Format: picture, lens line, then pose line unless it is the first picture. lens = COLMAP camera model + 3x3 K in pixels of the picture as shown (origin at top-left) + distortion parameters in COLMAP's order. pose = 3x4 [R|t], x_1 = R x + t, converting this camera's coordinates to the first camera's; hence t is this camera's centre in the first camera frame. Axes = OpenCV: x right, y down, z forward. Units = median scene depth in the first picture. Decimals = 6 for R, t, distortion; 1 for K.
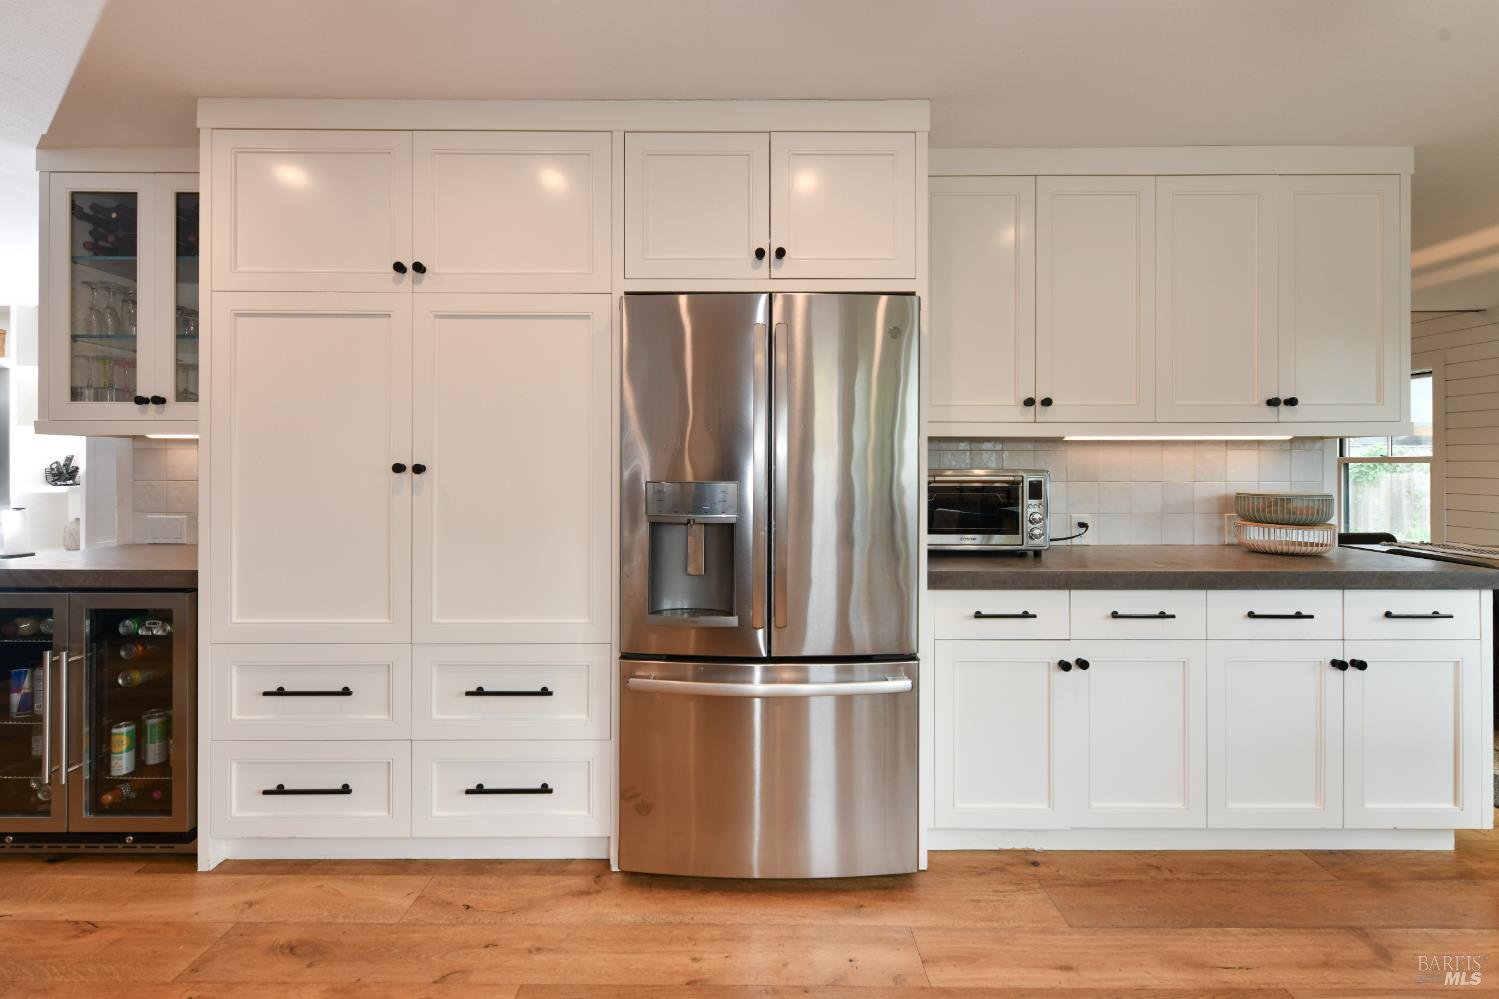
lens RADIAL K [[621.9, 0, 752.3], [0, 621.9, 458.6], [0, 0, 1]] dist [-0.002241, -0.000777]
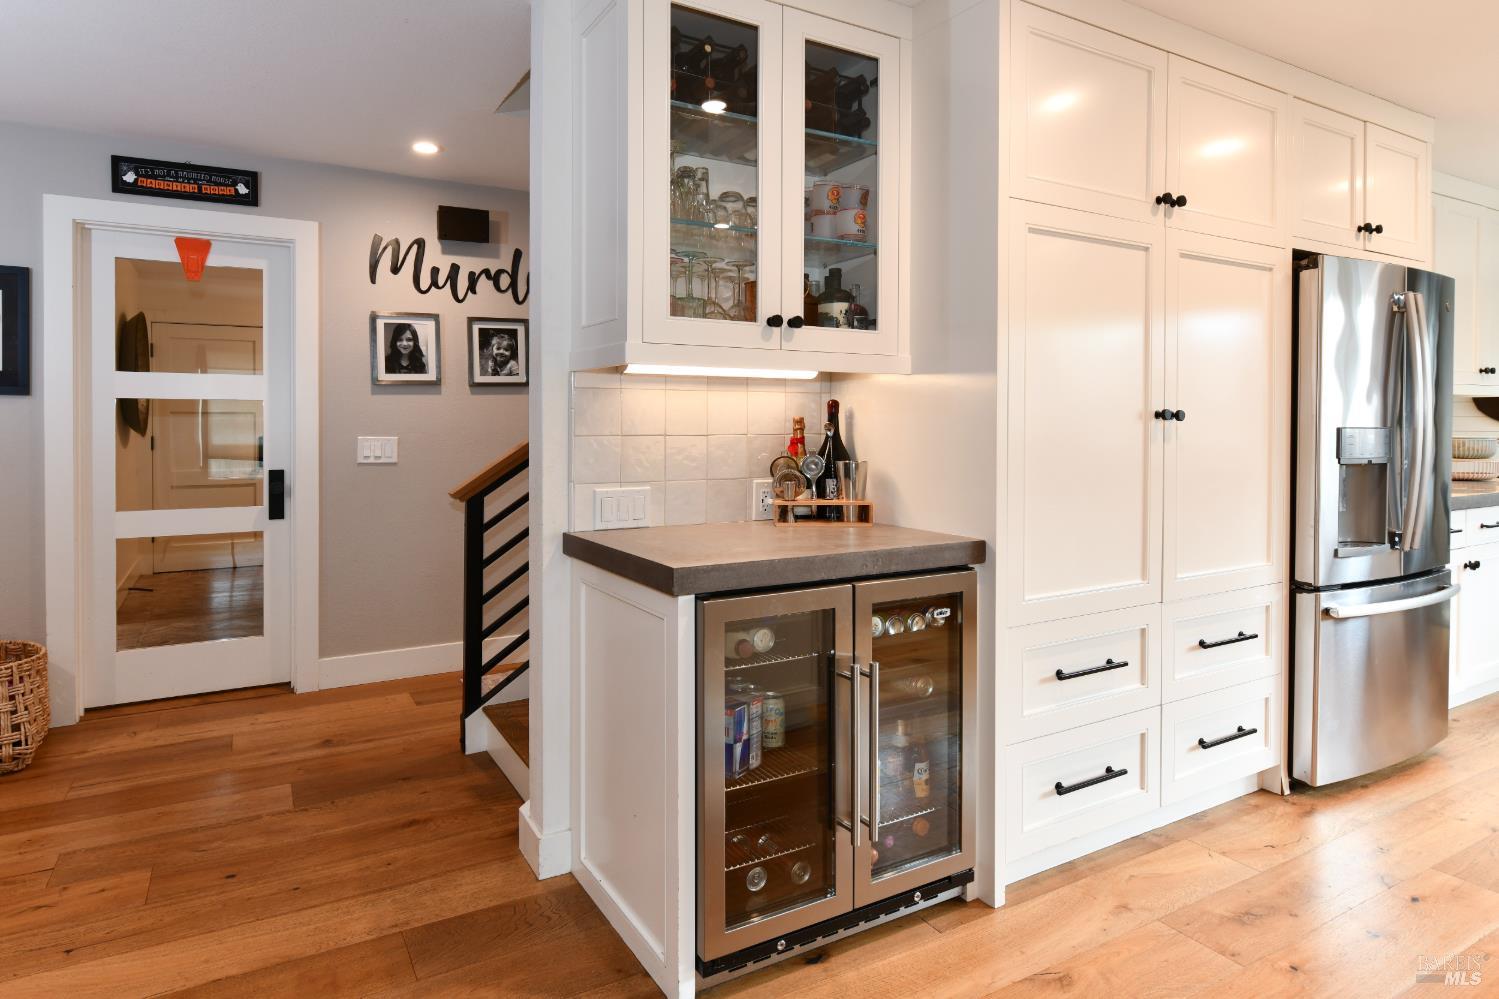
lens RADIAL K [[809.7, 0, 689.9], [0, 809.7, 428.8], [0, 0, 1]] dist [0.006346, -0.003362]
pose [[0.885644, -0.003873, 0.464349, -1.616387], [-0.002420, 0.999913, 0.012956, 0.019282], [-0.464359, -0.012598, 0.885558, 0.228213]]
